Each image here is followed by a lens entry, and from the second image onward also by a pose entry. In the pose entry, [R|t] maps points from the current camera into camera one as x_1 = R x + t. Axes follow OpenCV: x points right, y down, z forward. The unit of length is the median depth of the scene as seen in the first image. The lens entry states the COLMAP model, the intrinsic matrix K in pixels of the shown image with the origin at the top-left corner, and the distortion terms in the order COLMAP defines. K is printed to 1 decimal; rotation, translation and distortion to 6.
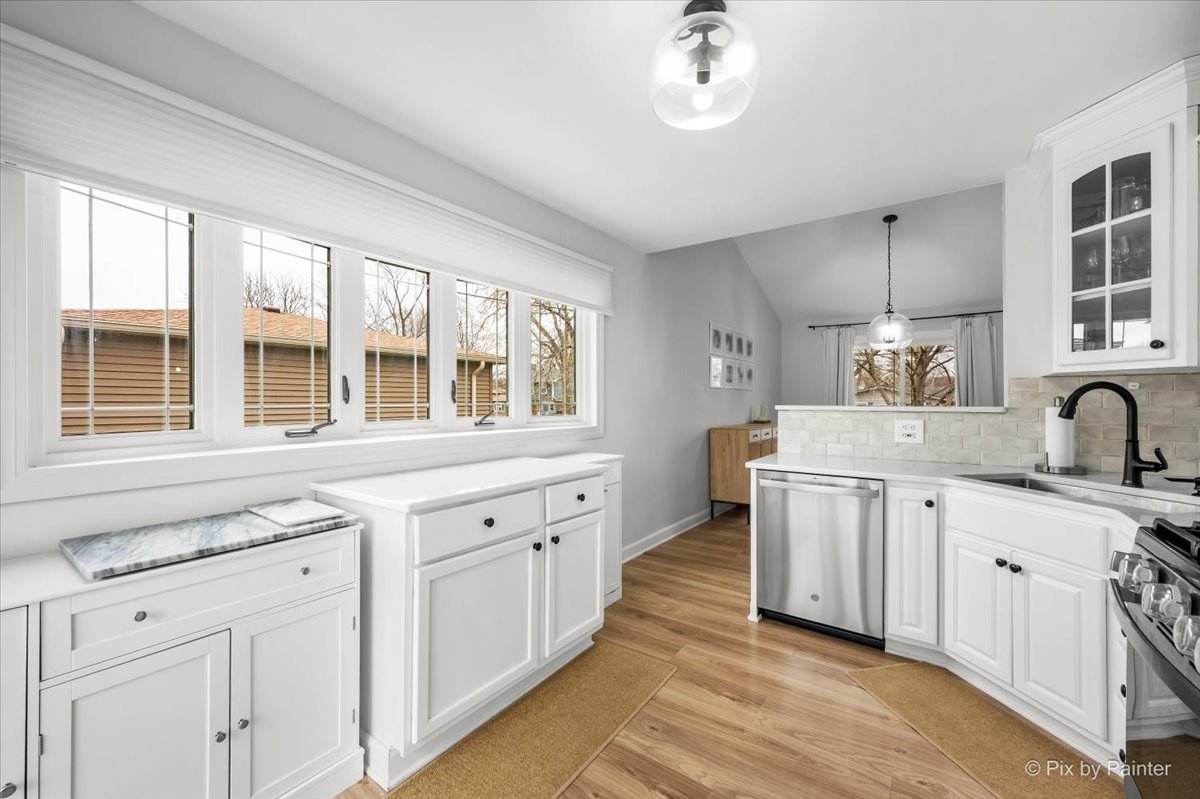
lens RADIAL K [[482.0, 0, 604.1], [0, 482.0, 400.2], [0, 0, 1]] dist [0.003032, 0.000028]
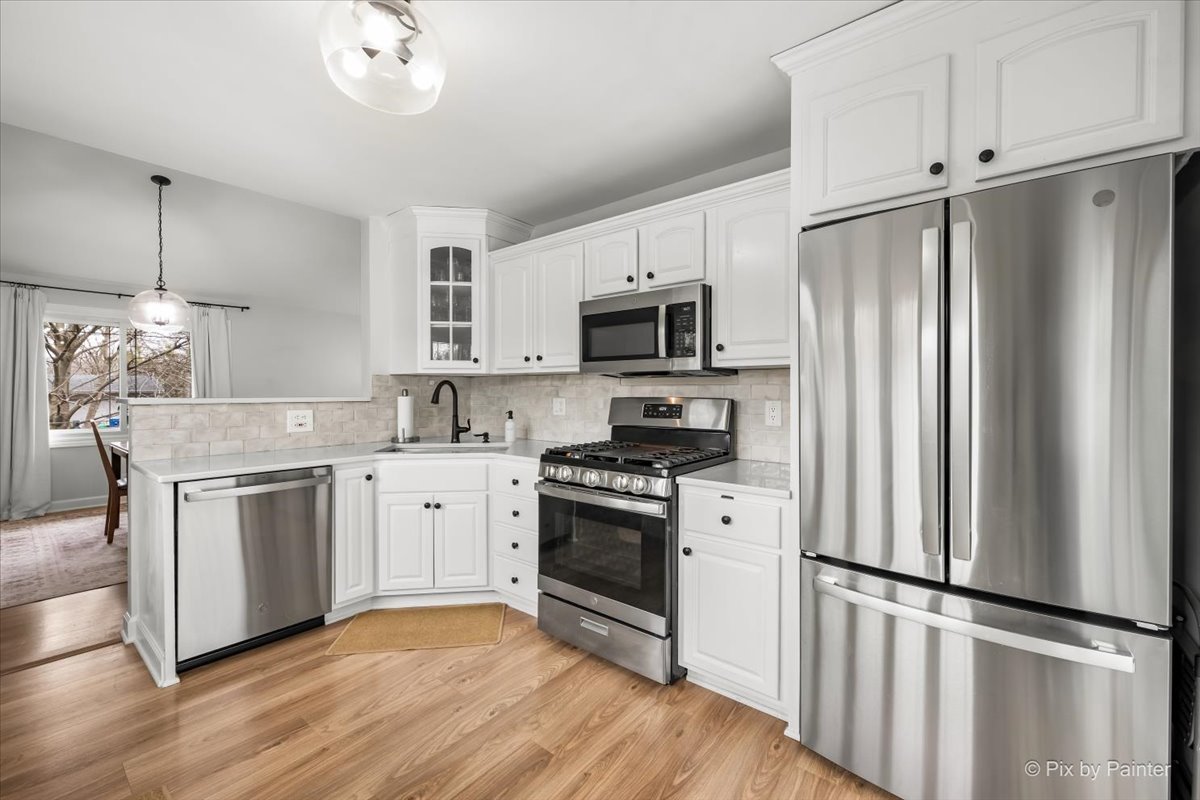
lens RADIAL K [[482.0, 0, 611.9], [0, 482.0, 394.6], [0, 0, 1]] dist [0.003032, 0.000028]
pose [[0.051126, -0.005649, 0.998676, -0.480638], [-0.000382, 0.999984, 0.005676, 0.000172], [-0.998692, -0.000672, 0.051123, 0.323139]]
